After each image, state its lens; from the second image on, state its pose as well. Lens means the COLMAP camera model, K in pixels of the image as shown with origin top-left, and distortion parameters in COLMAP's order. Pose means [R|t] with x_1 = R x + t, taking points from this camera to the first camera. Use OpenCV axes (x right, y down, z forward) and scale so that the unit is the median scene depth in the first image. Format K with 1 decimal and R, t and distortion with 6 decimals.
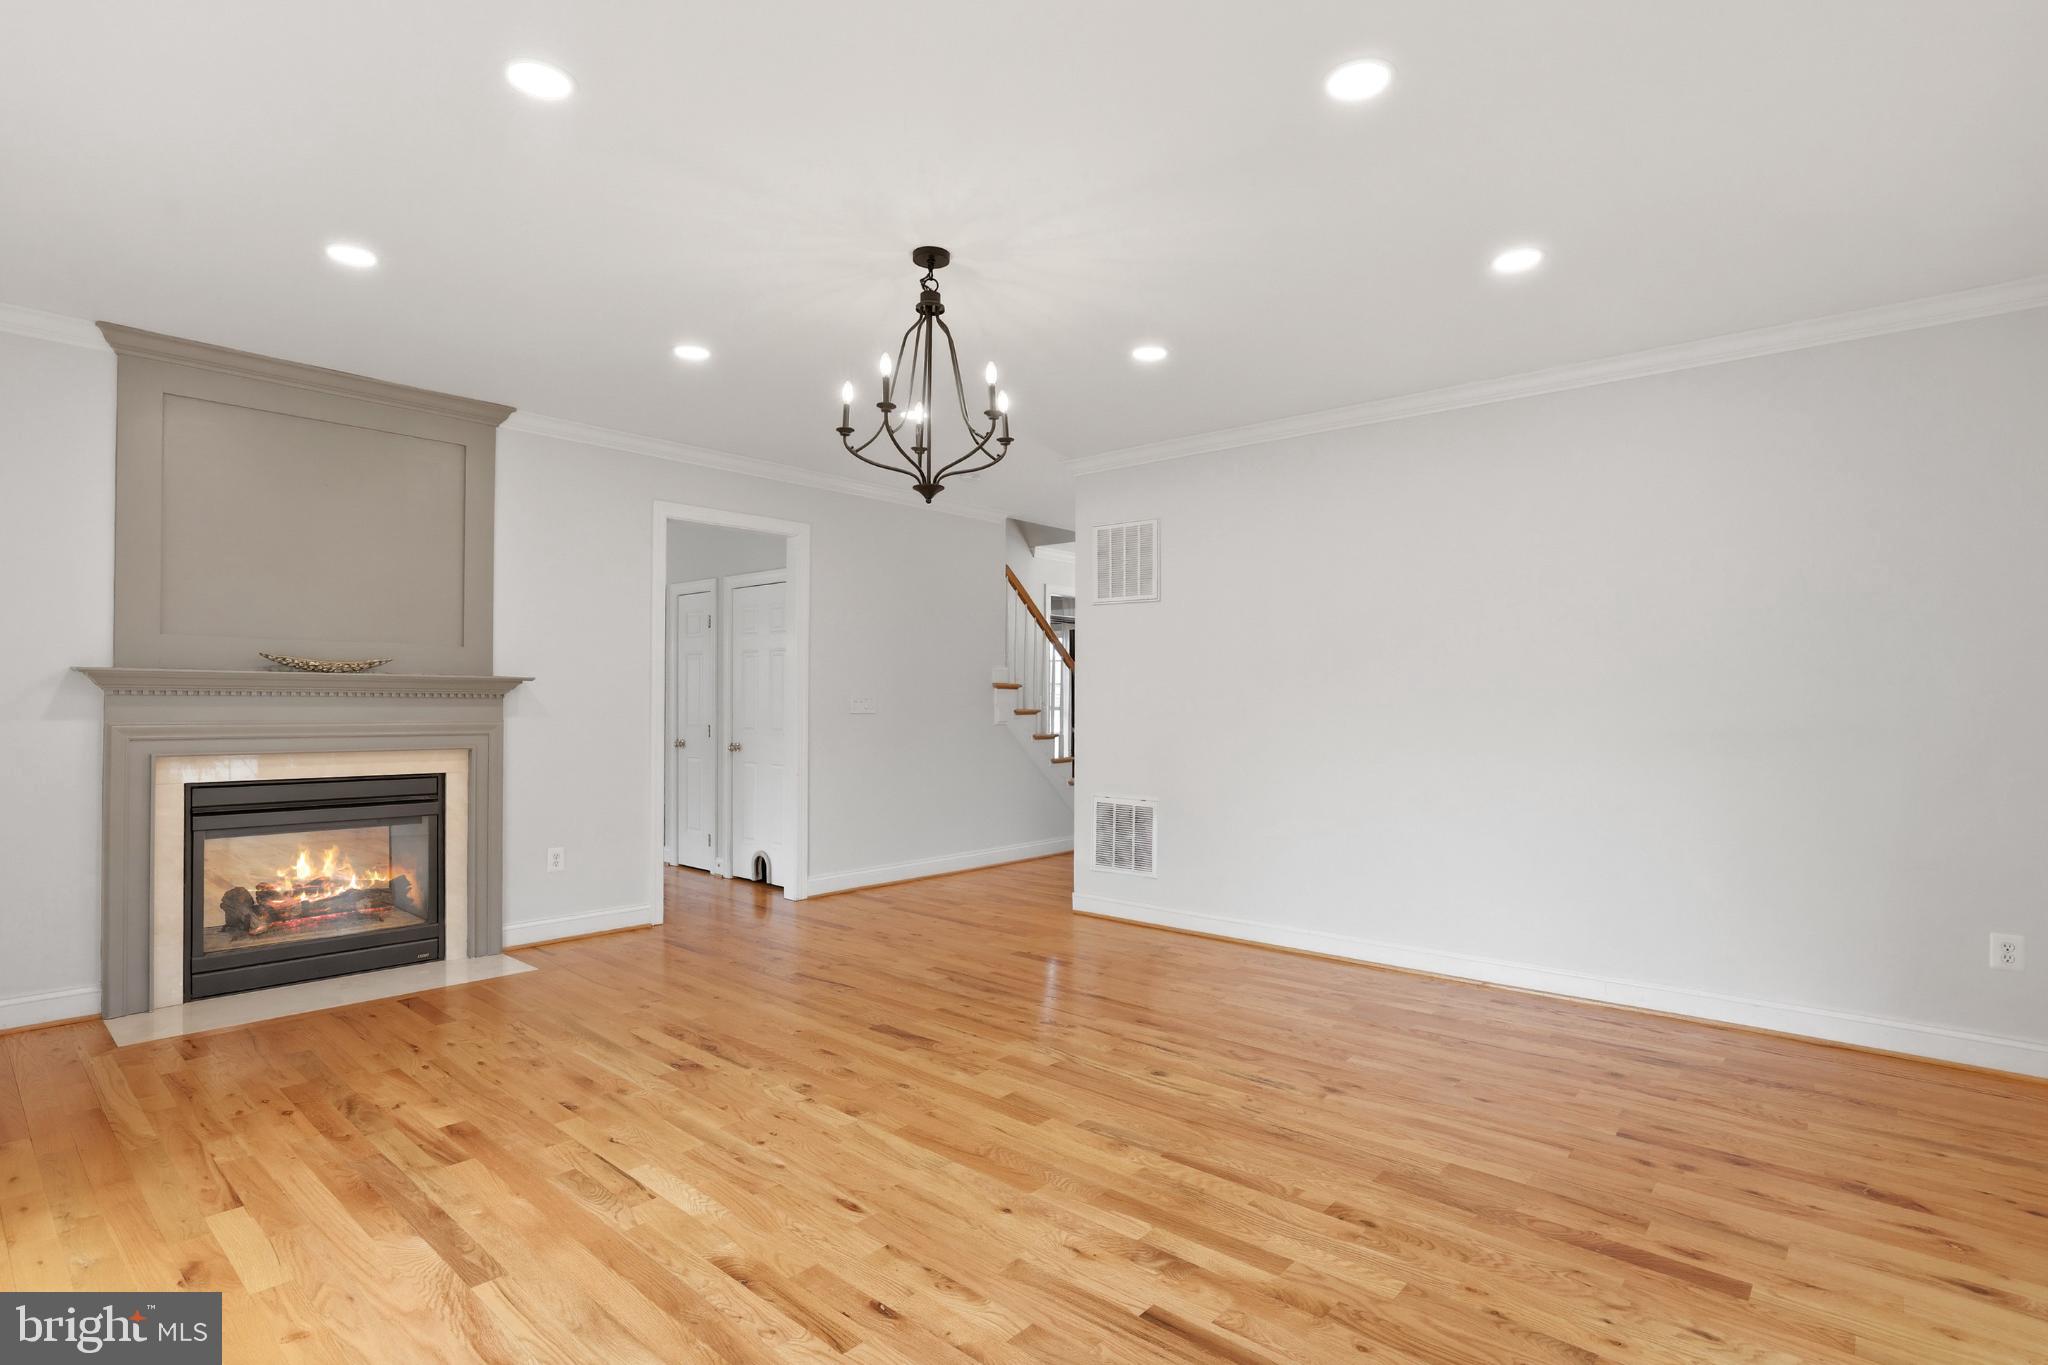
lens RADIAL K [[997.9, 0, 1018.3], [0, 997.9, 675.1], [0, 0, 1]] dist [-0.027763, 0.000631]
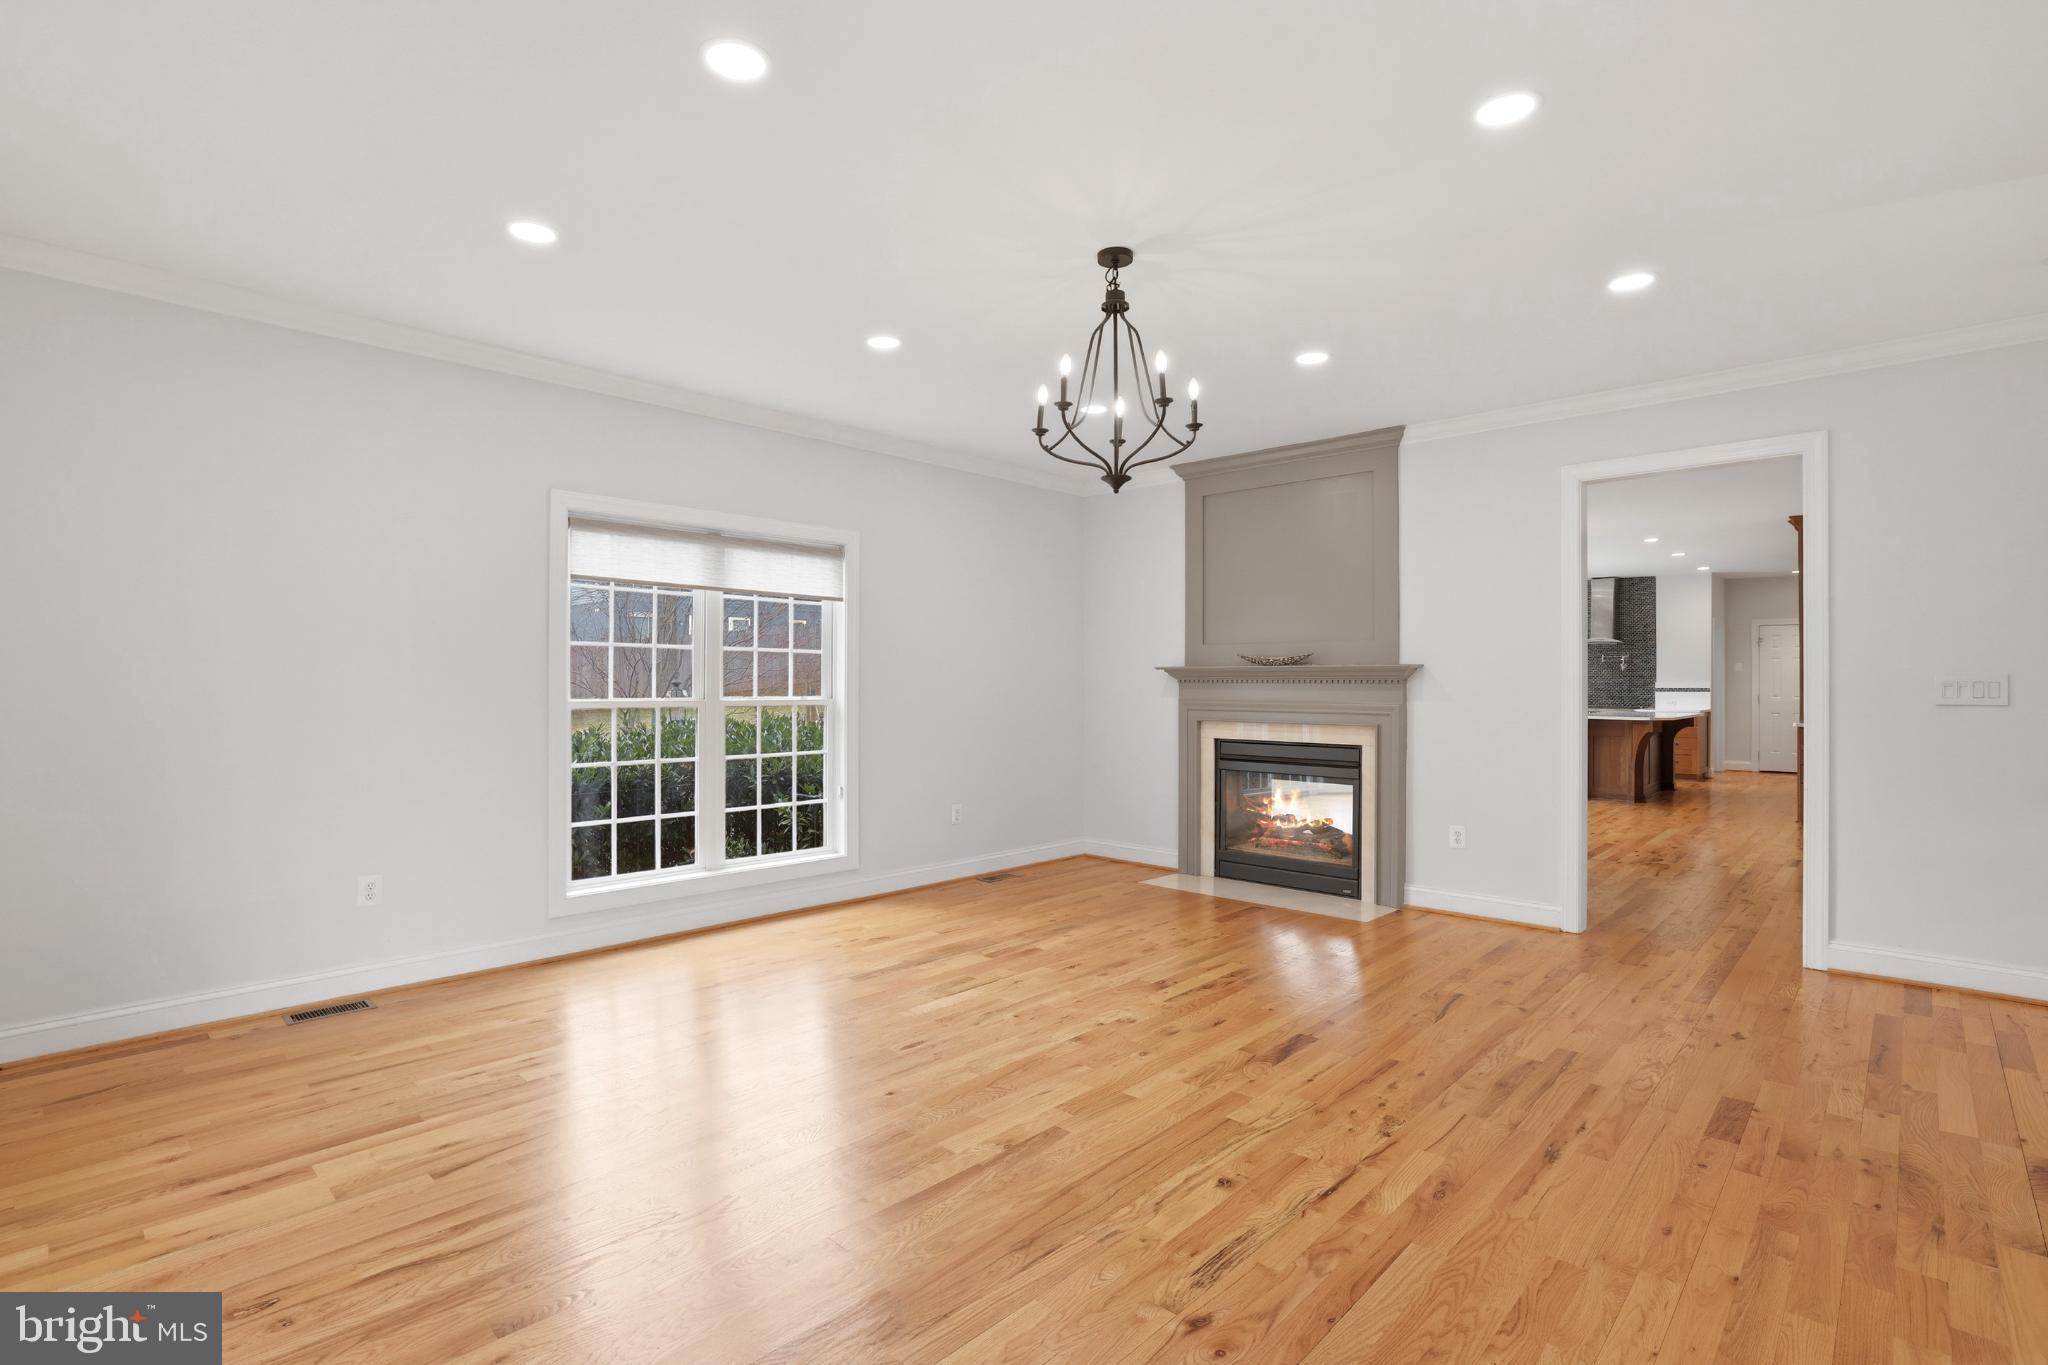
lens RADIAL K [[961.8, 0, 1033.3], [0, 961.8, 668.2], [0, 0, 1]] dist [-0.026186, 0.000912]
pose [[-0.010676, -0.024318, -0.999647, 0.816259], [0.023372, 0.999425, -0.024562, 0.032278], [0.999670, -0.023626, -0.010101, 0.830213]]
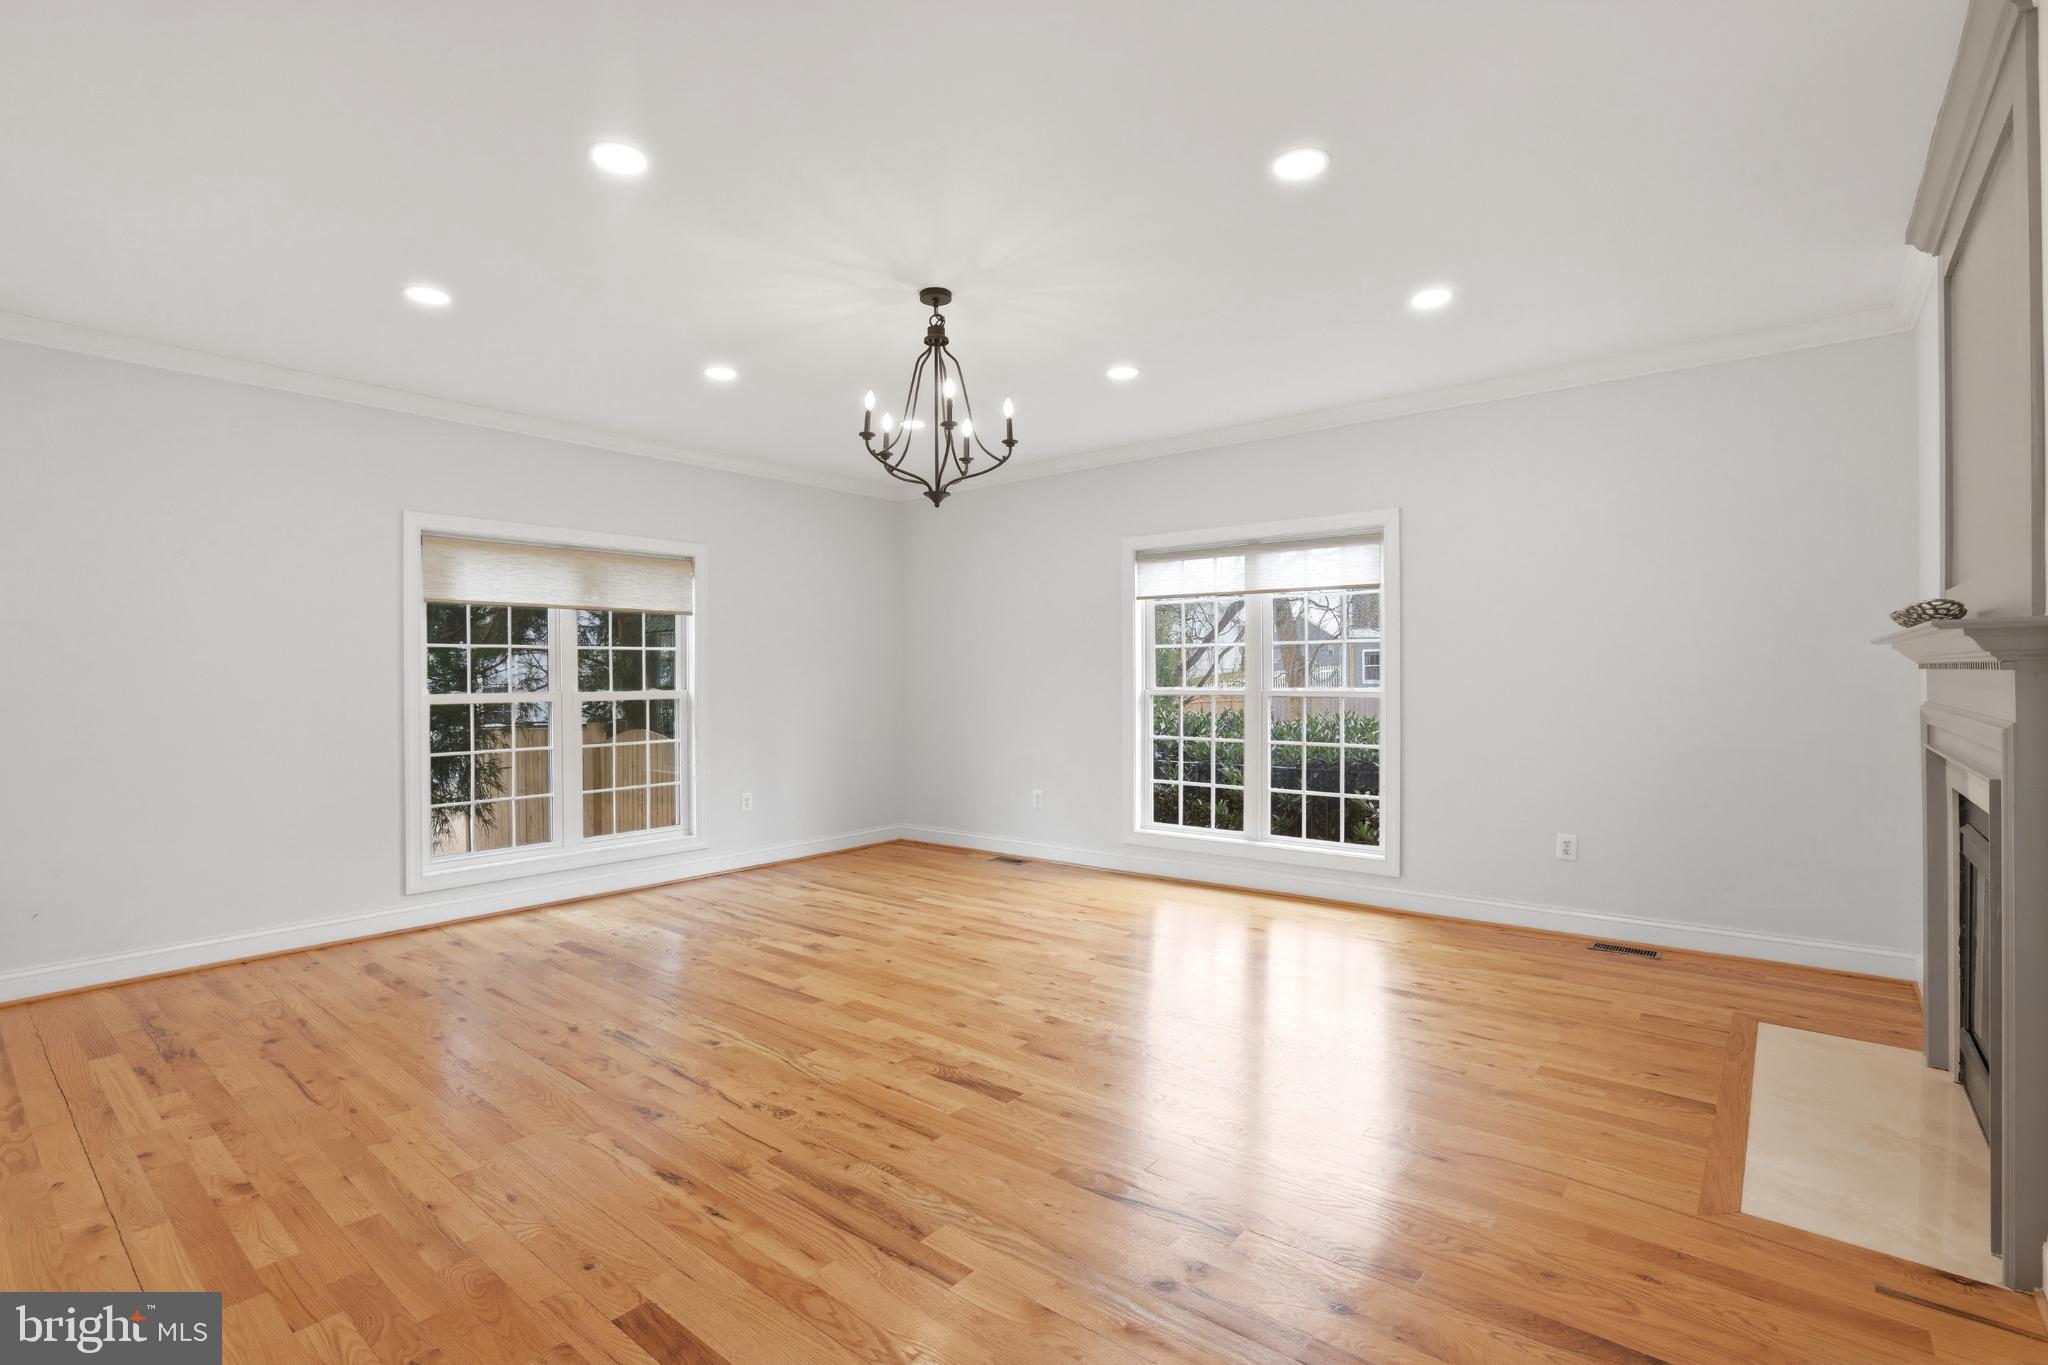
lens RADIAL K [[961.8, 0, 1033.3], [0, 961.8, 668.2], [0, 0, 1]] dist [-0.026186, 0.000912]
pose [[-0.998918, 0.003305, -0.046395, -0.134623], [0.004987, 0.999333, -0.036170, 0.052214], [0.046244, -0.036362, -0.998268, 1.905294]]
